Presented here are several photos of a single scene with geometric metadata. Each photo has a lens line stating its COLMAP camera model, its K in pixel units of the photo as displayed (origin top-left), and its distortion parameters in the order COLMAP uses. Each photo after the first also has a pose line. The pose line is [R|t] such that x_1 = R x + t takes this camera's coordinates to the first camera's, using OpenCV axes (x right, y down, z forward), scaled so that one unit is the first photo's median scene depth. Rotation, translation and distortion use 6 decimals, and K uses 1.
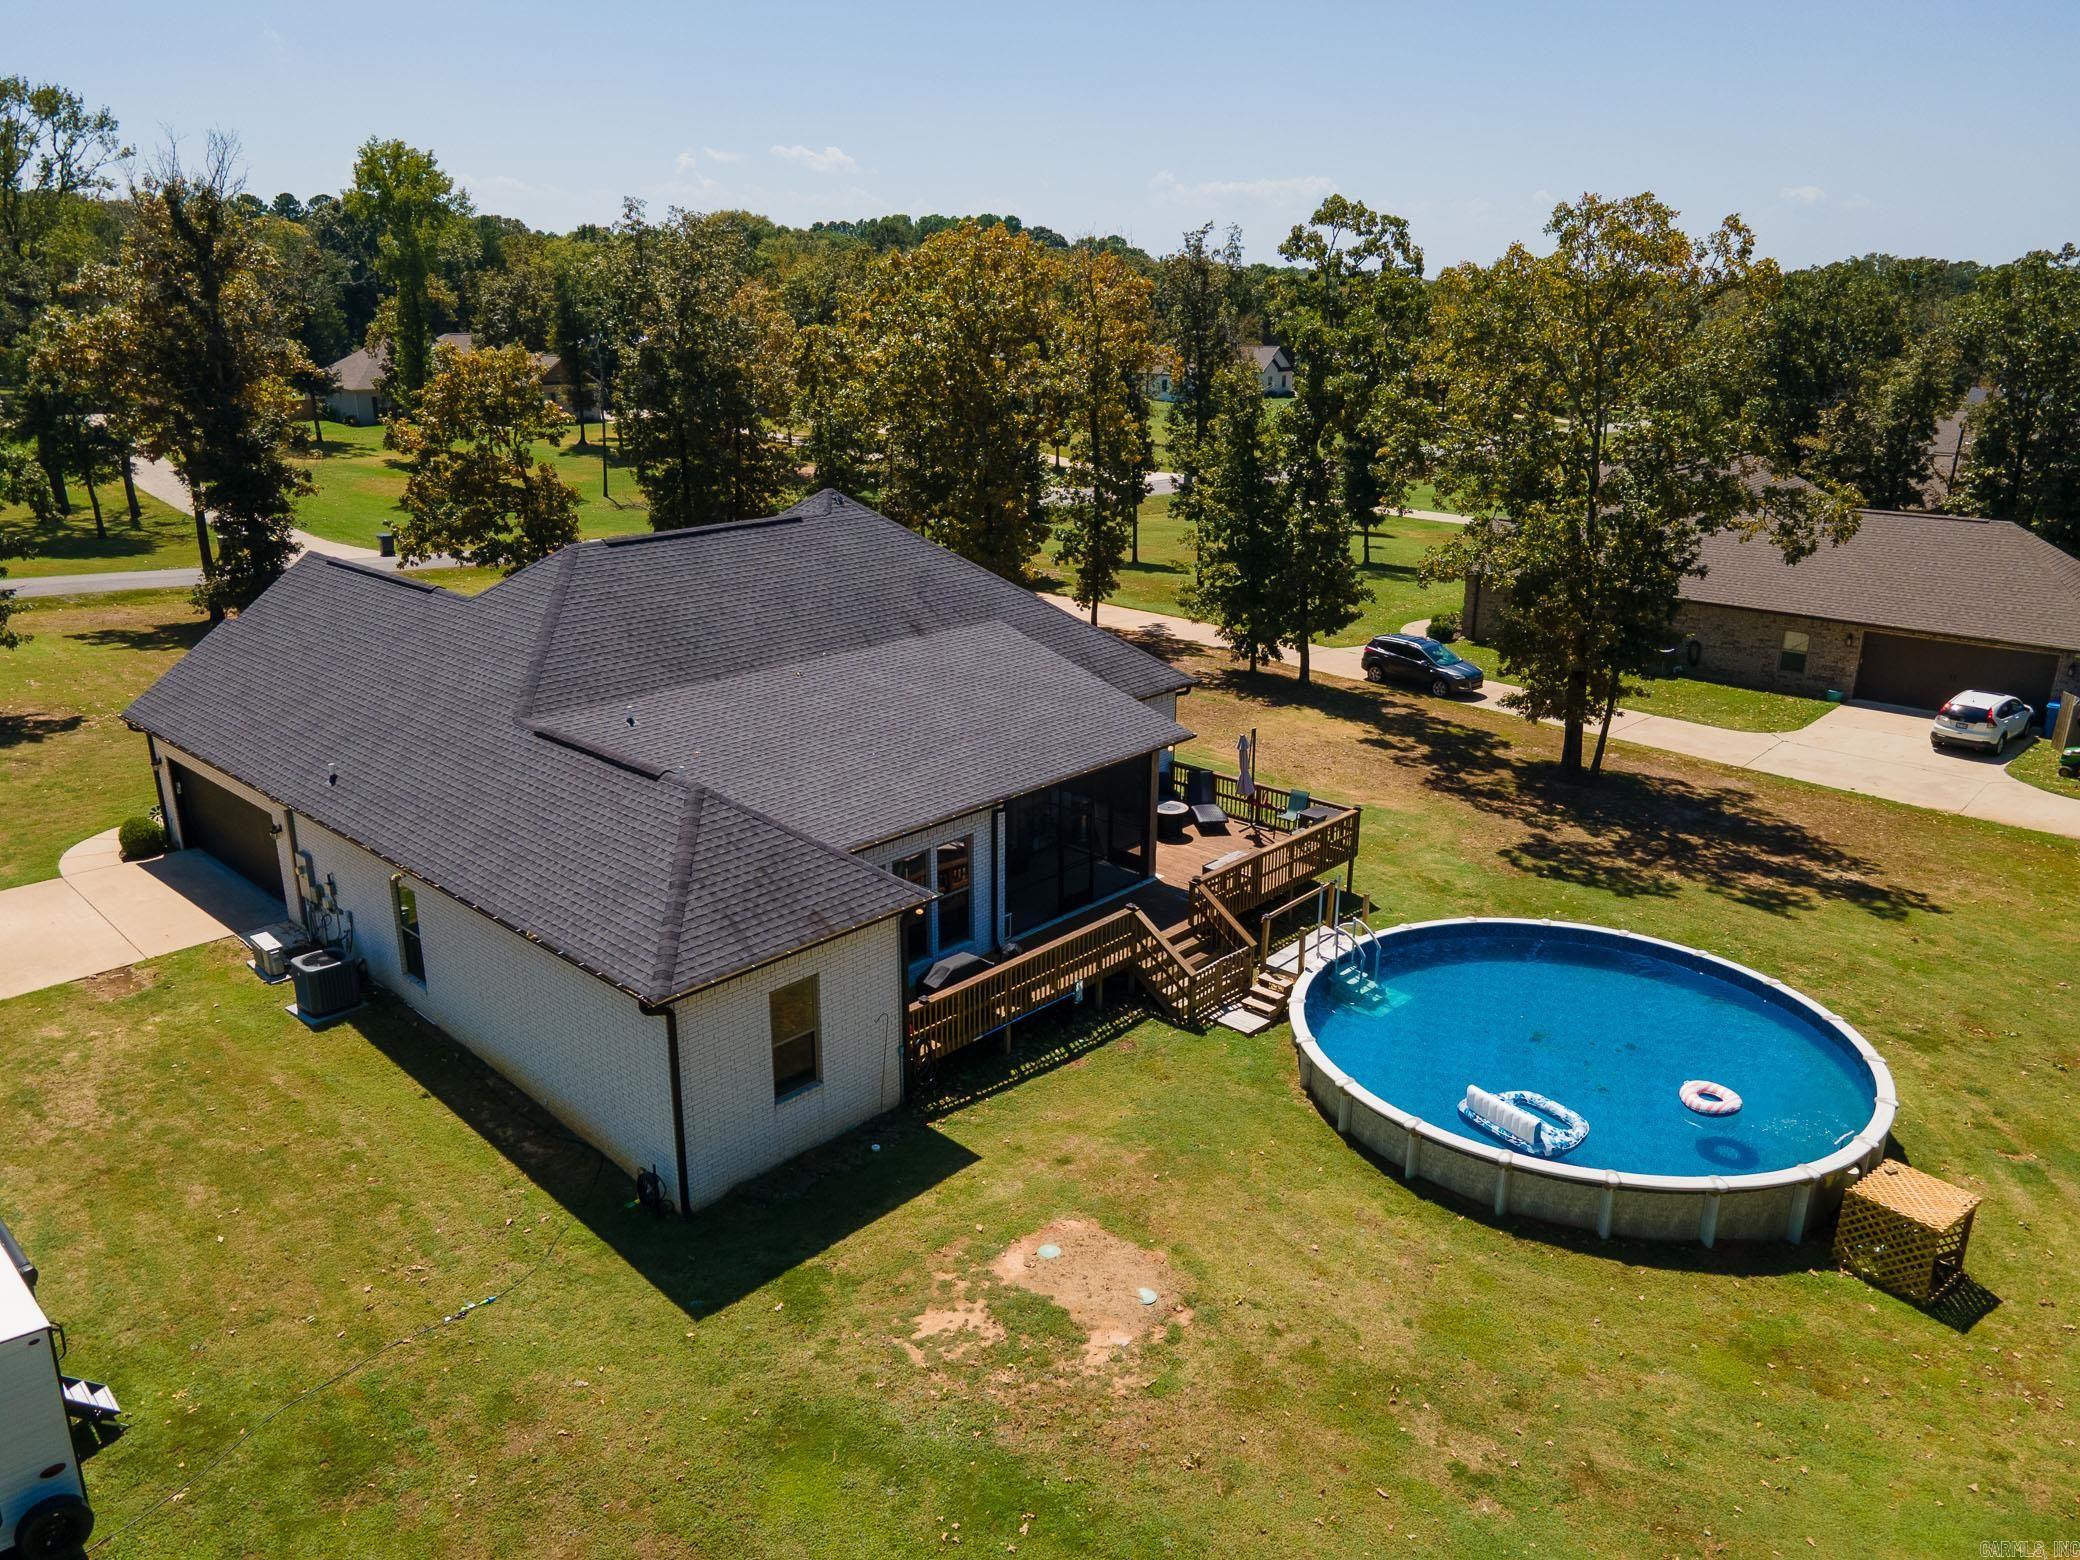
lens RADIAL K [[1519.8, 0, 1028.4], [0, 1519.8, 779.9], [0, 0, 1]] dist [0.049835, 0.001543]
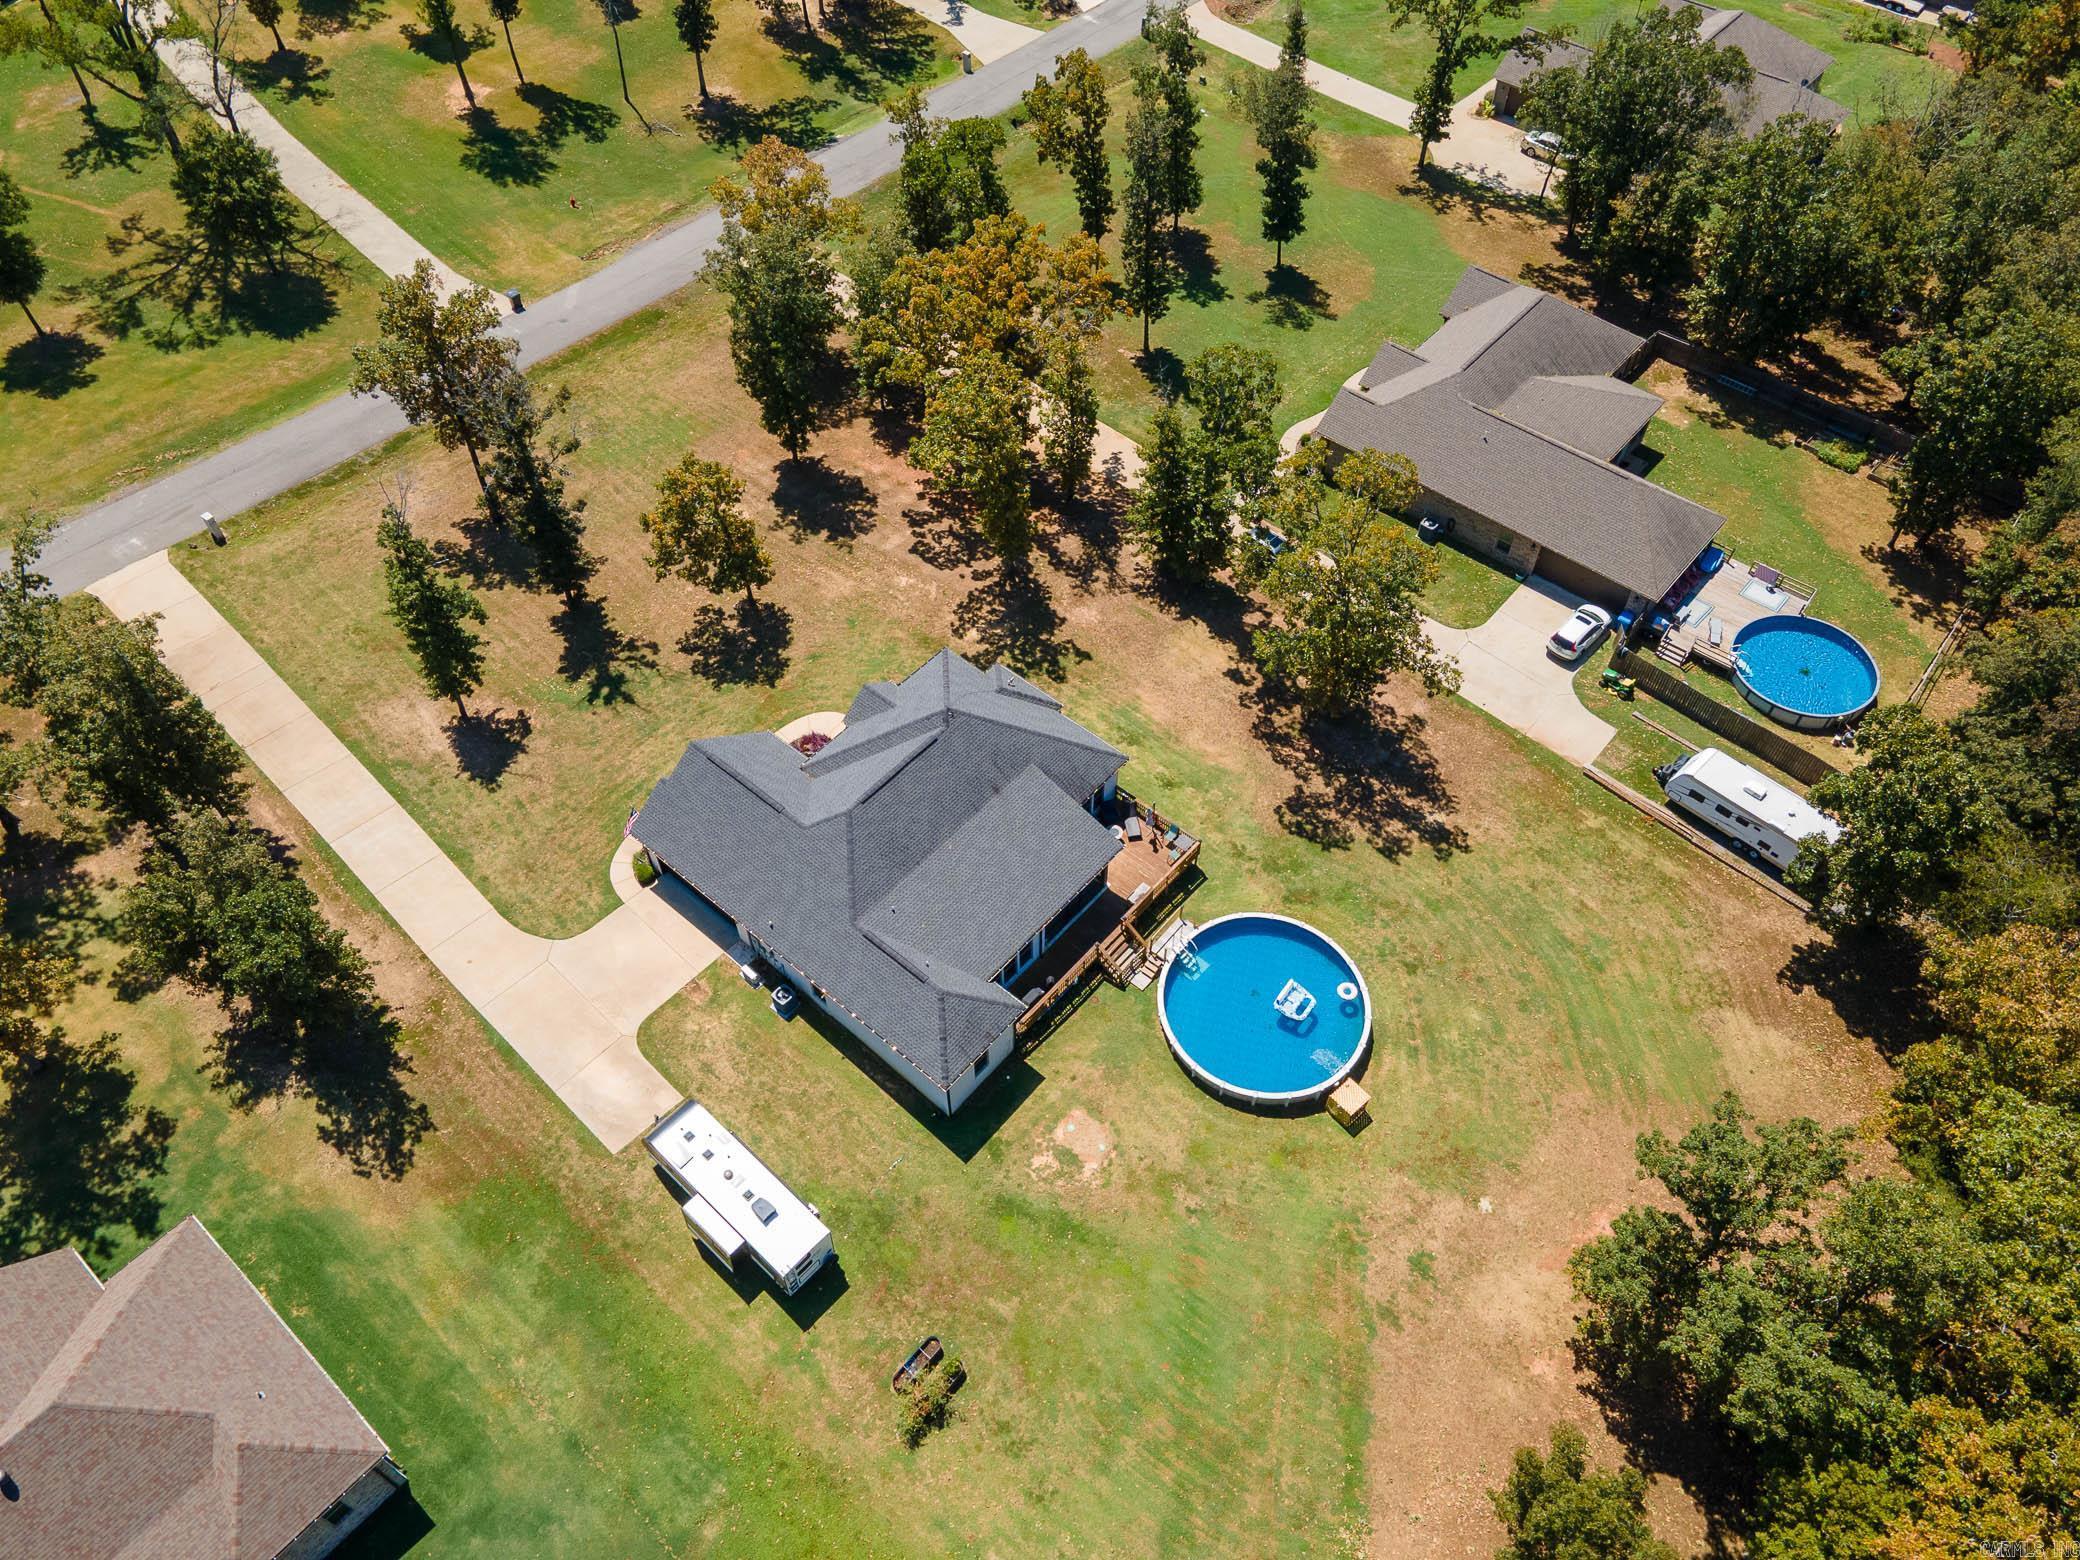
lens RADIAL K [[1476.4, 0, 1015.9], [0, 1476.4, 810.7], [0, 0, 1]] dist [0.068818, 0.001198]
pose [[0.999234, -0.038951, 0.003638, -0.051173], [0.029859, 0.819433, 0.572396, -1.185460], [-0.025277, -0.571849, 0.819969, -0.670245]]
